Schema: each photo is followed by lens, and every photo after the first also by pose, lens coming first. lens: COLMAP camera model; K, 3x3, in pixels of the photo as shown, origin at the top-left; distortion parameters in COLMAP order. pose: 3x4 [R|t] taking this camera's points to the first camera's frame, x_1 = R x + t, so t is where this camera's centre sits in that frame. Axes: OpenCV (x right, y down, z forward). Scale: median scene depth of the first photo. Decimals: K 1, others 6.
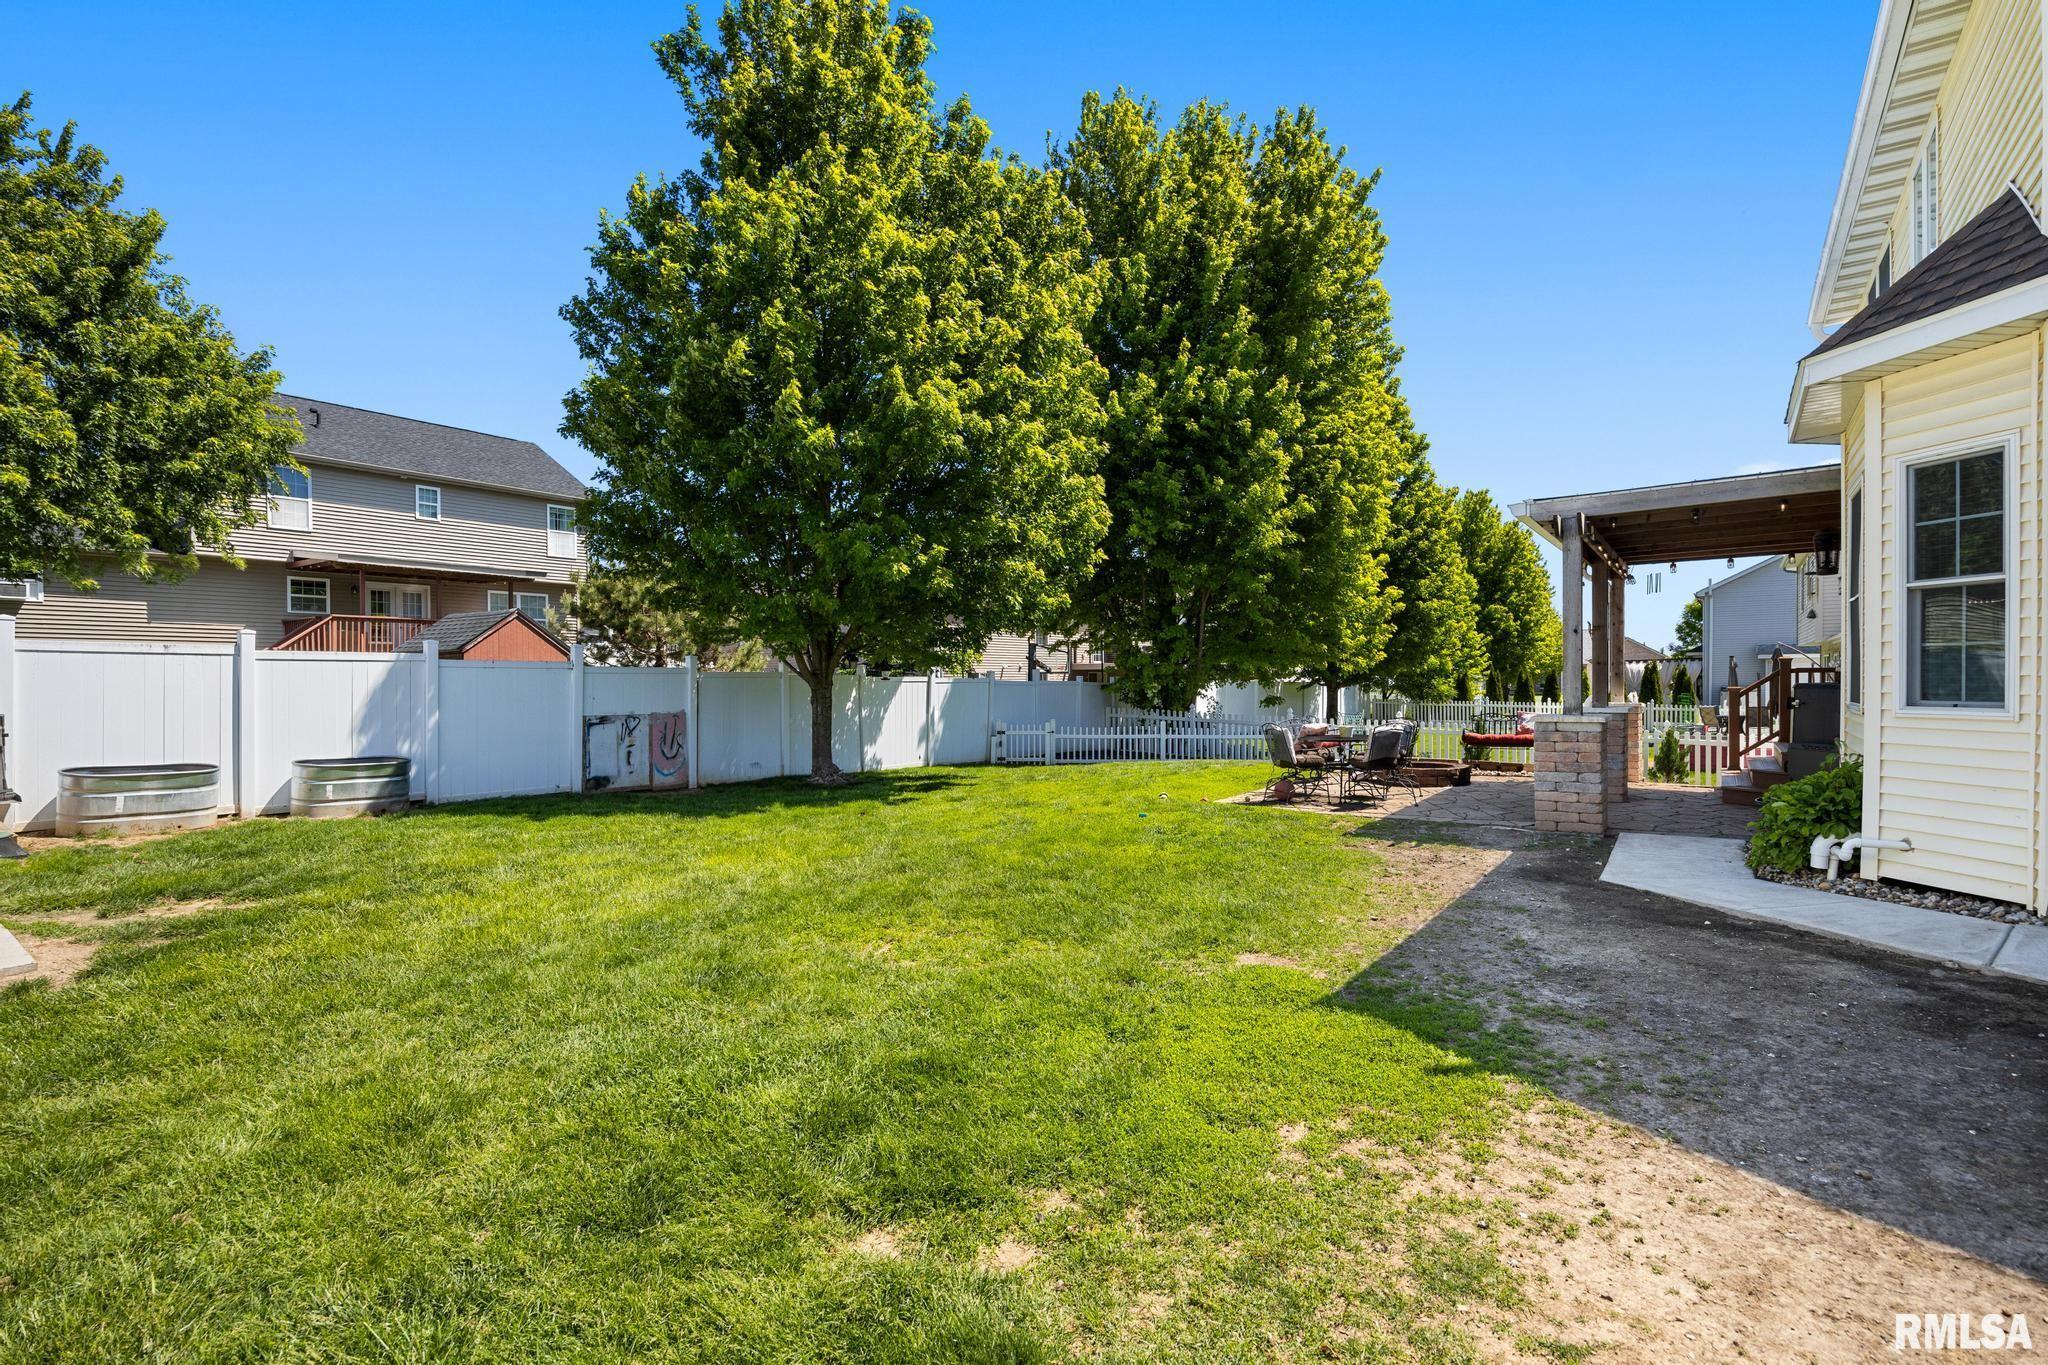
lens RADIAL K [[889.1, 0, 1024.0], [0, 889.1, 682.5], [0, 0, 1]] dist [0.000257, -0.000013]
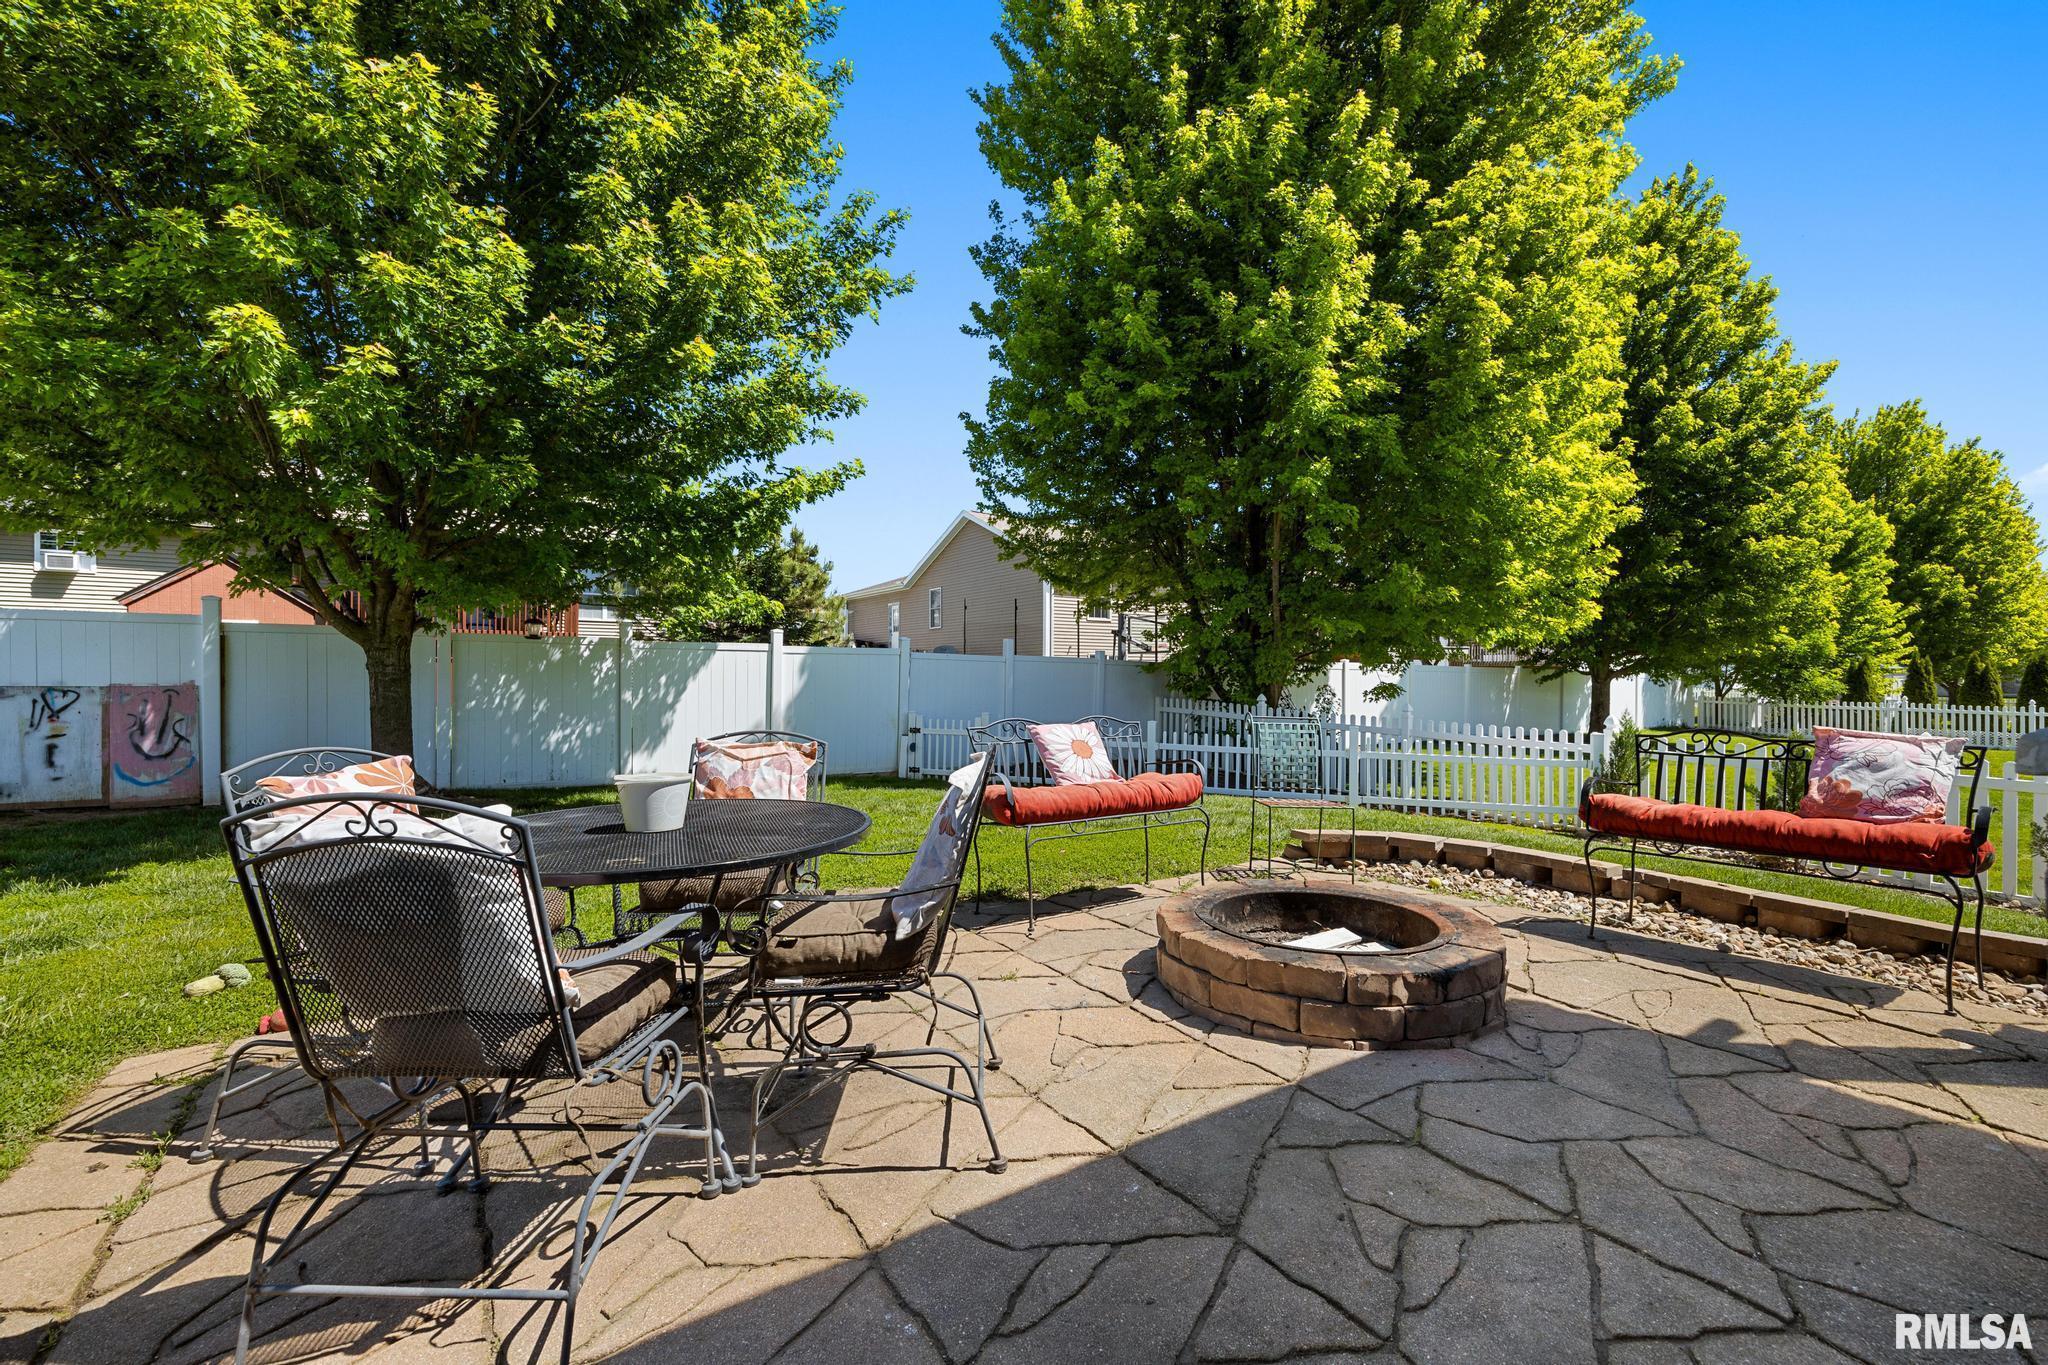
lens RADIAL K [[848.7, 0, 1024.0], [0, 848.7, 682.5], [0, 0, 1]] dist [0.002552, 0.000244]
pose [[0.942345, 0.011775, -0.334437, 0.158710], [-0.009113, 0.999913, 0.009528, 0.008016], [0.334520, -0.005931, 0.942370, 0.252611]]
